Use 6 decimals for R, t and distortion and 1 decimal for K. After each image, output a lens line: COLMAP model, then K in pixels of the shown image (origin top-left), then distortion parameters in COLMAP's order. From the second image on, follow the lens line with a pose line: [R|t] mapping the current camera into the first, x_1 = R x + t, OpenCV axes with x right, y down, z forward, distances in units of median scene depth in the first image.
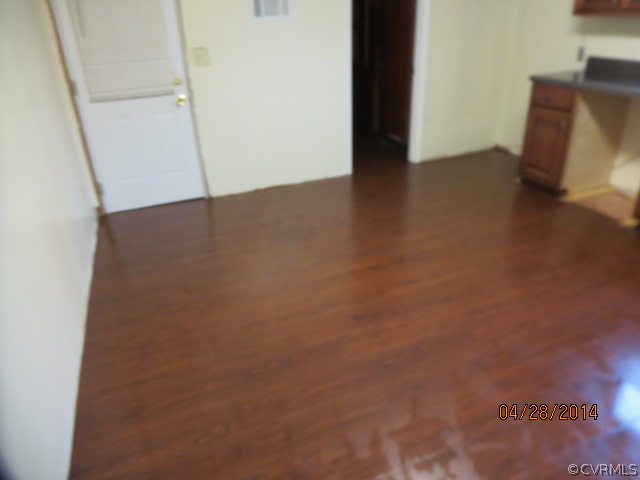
lens RADIAL K [[457.2, 0, 316.9], [0, 457.2, 236.3], [0, 0, 1]] dist [-0.010910, -0.004533]
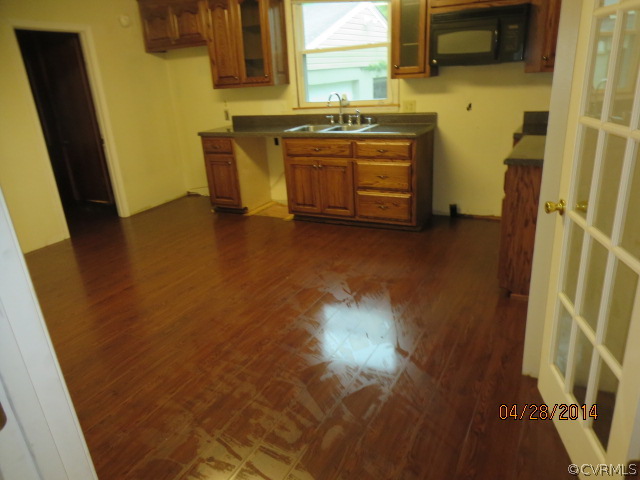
lens RADIAL K [[457.2, 0, 318.1], [0, 457.2, 242.9], [0, 0, 1]] dist [-0.010910, -0.004533]
pose [[0.773826, -0.231786, 0.589465, -0.131724], [0.309478, 0.950348, -0.032580, 0.113966], [-0.552646, 0.207638, 0.807136, -0.226596]]
